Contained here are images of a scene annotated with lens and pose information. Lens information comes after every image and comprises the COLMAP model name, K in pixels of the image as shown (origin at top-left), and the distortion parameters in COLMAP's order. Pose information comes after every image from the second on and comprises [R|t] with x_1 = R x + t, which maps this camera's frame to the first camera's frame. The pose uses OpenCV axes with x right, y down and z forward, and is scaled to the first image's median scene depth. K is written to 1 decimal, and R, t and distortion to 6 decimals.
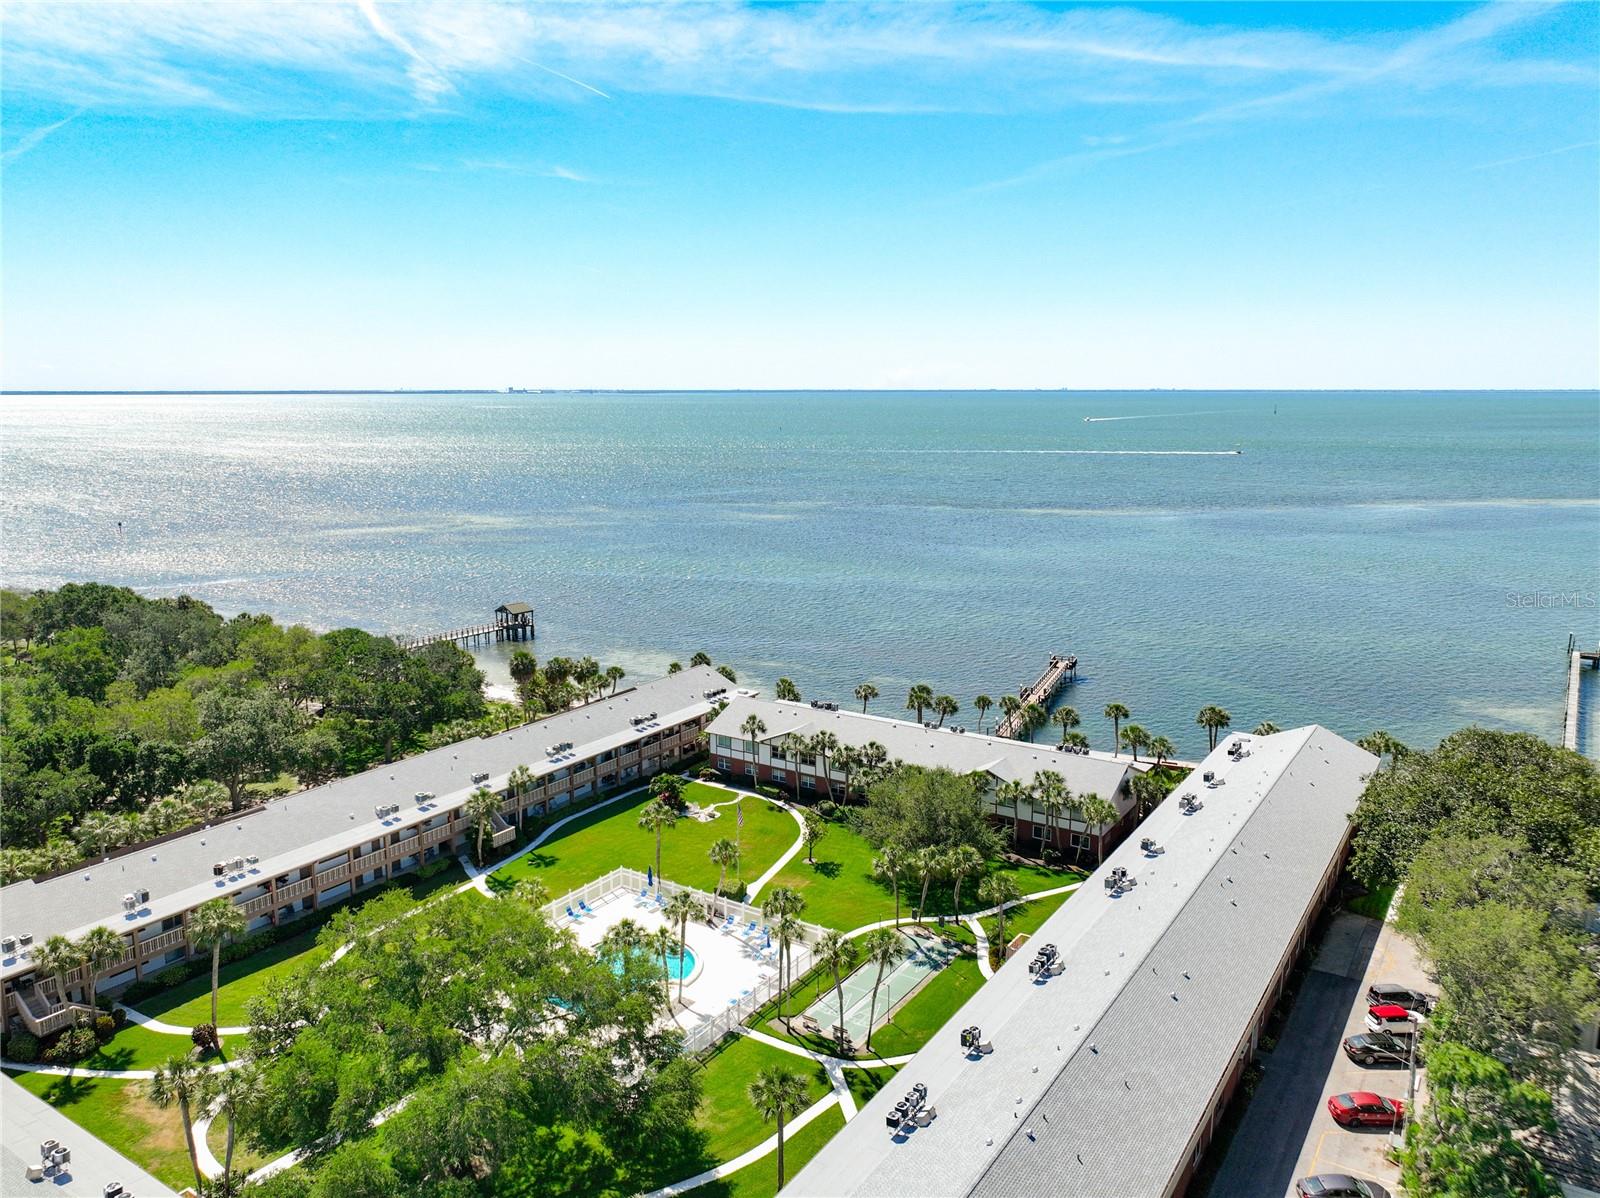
lens RADIAL K [[1153.1, 0, 792.6], [0, 1153.1, 612.7], [0, 0, 1]] dist [-0.006674, 0.023781]
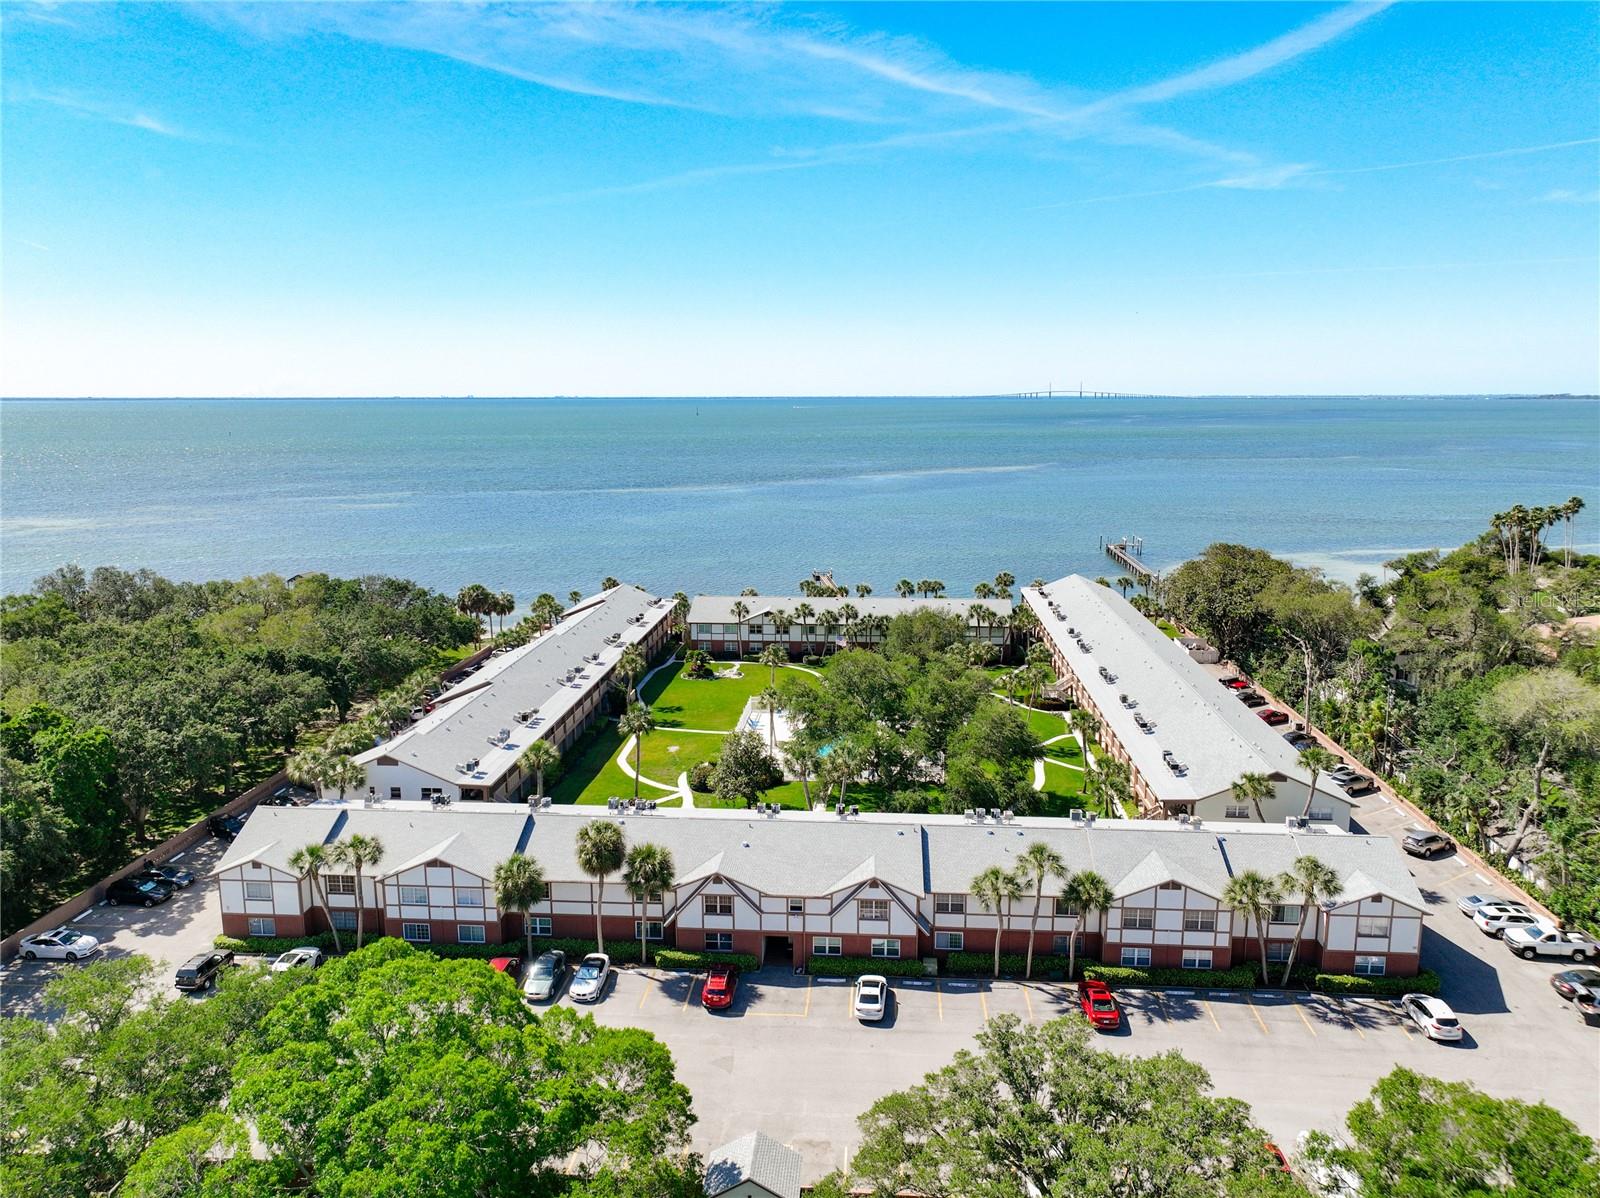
lens RADIAL K [[1120.8, 0, 799.2], [0, 1120.8, 623.0], [0, 0, 1]] dist [0.013000, -0.007483]
pose [[0.872752, -0.095768, 0.478677, -0.615924], [0.092996, 0.995228, 0.029558, 0.085915], [-0.479224, 0.018718, 0.877493, -0.159138]]
